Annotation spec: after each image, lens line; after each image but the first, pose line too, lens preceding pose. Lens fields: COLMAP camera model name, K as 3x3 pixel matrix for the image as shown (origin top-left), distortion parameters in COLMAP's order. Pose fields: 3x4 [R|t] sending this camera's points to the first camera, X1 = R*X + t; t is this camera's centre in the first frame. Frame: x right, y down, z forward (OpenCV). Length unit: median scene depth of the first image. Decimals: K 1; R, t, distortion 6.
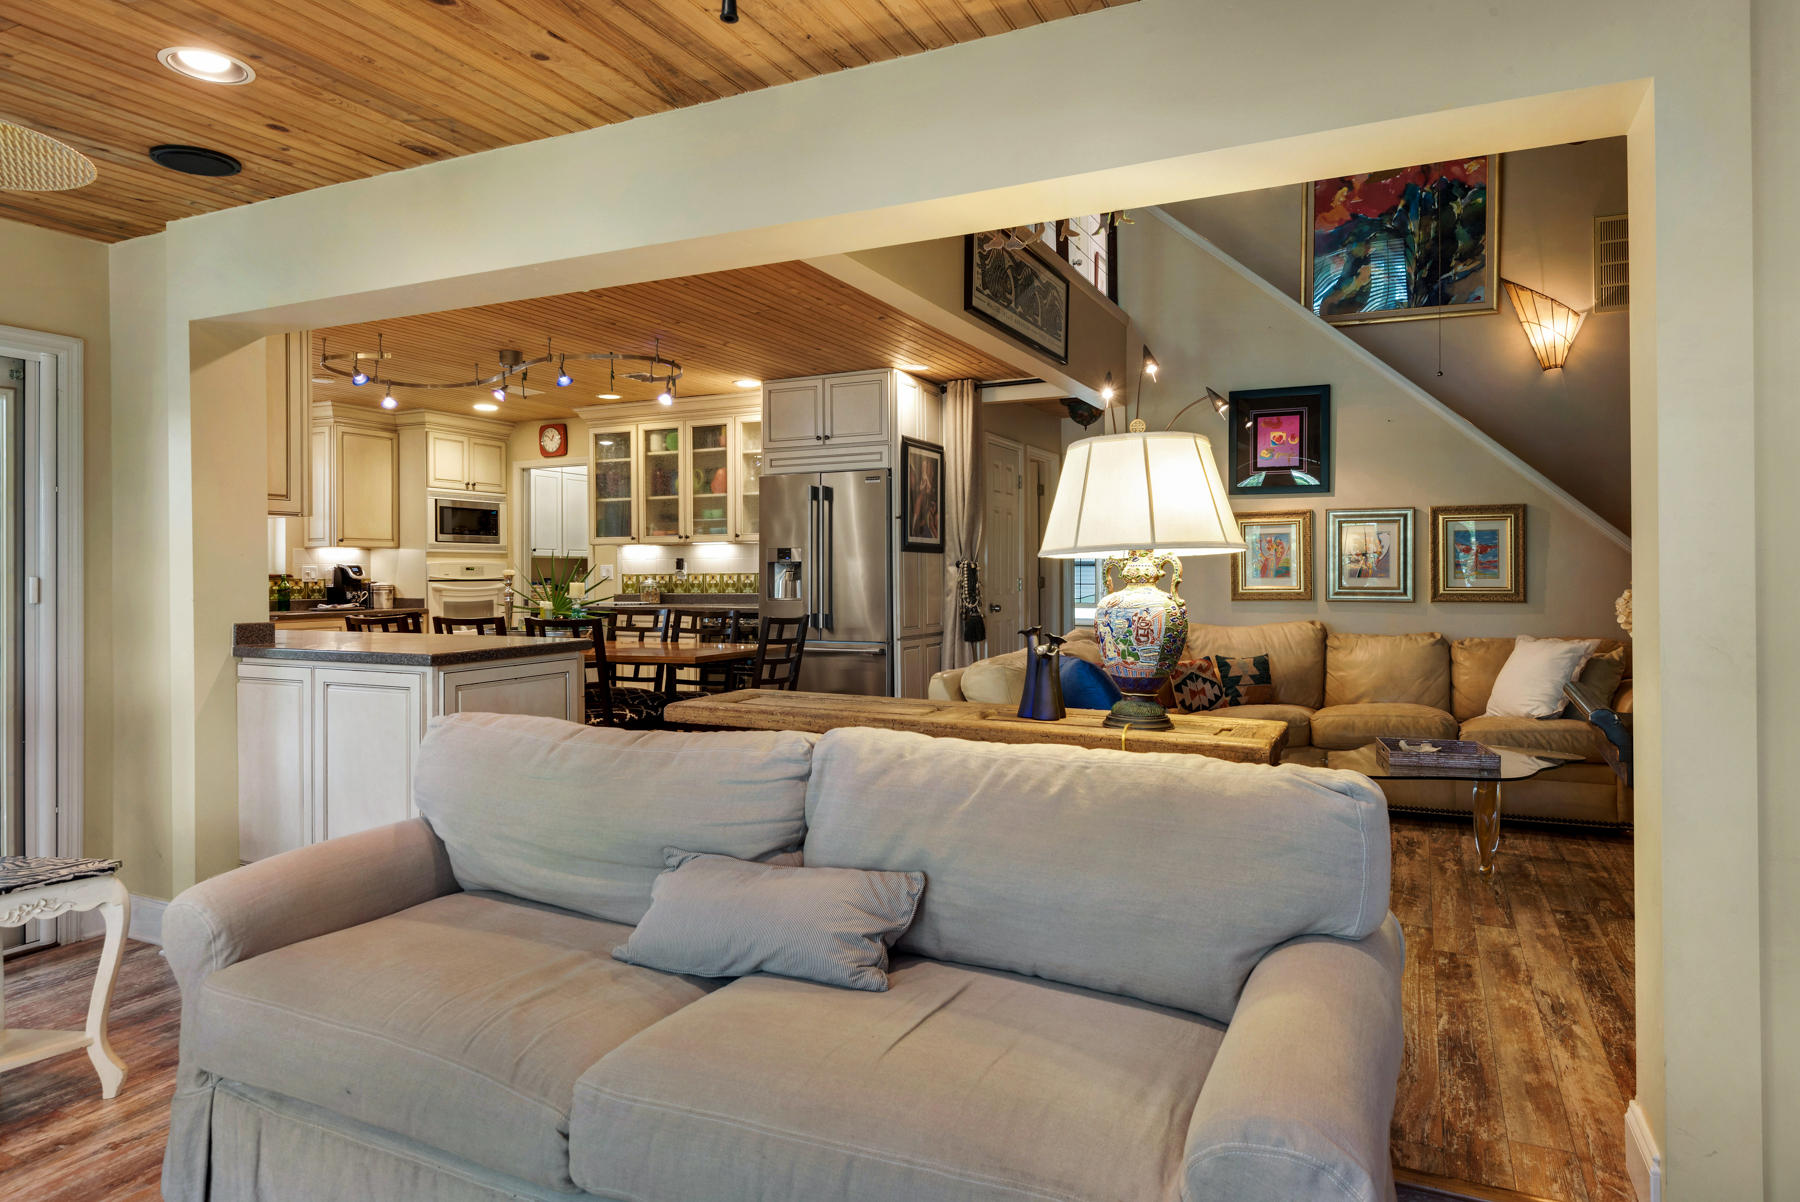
lens RADIAL K [[1066.6, 0, 910.1], [0, 1066.6, 546.3], [0, 0, 1]] dist [0.030400, -0.008929]
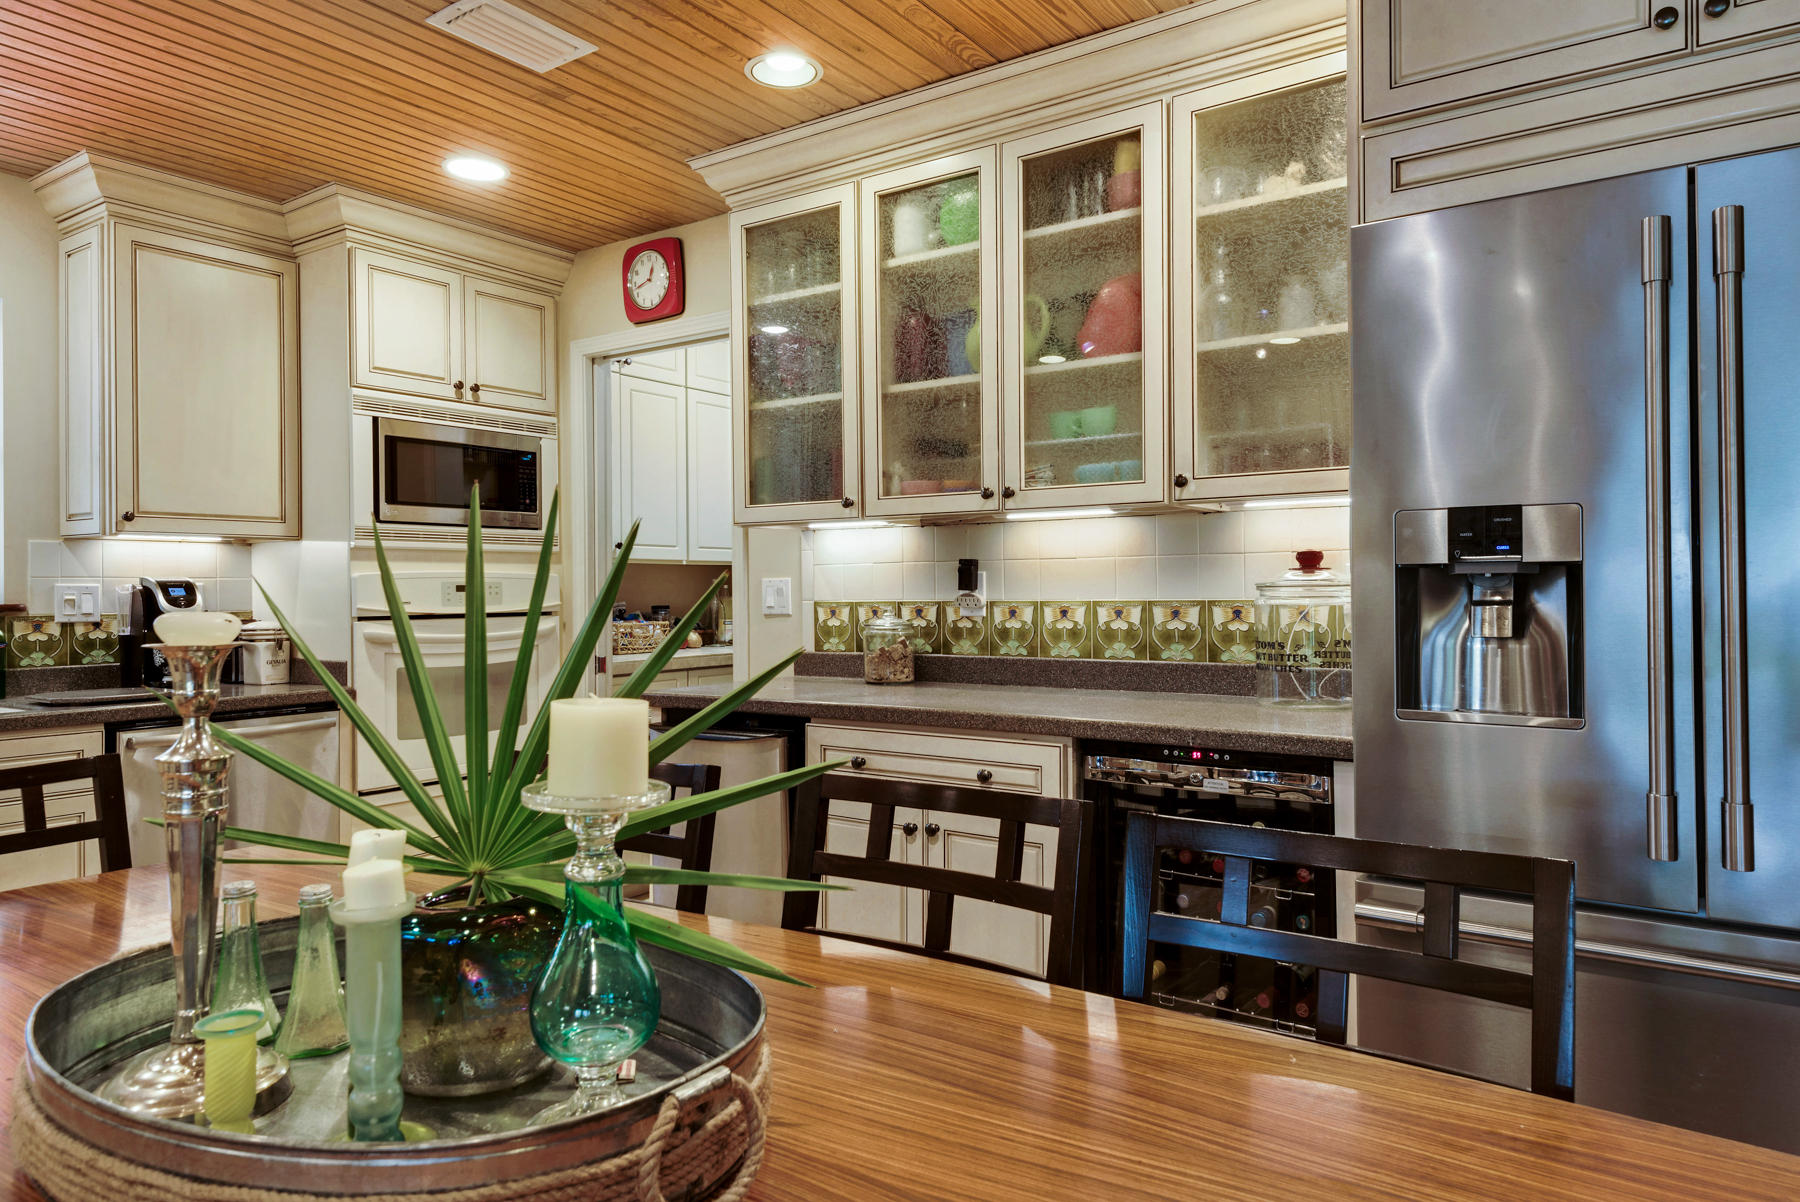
lens RADIAL K [[1155.0, 0, 909.2], [0, 1155.0, 613.6], [0, 0, 1]] dist [-0.002659, -0.007329]
pose [[0.986716, 0.002839, -0.162429, -0.204961], [0.005077, 0.998820, 0.048300, 0.012616], [0.162374, -0.048483, 0.985537, 0.722716]]
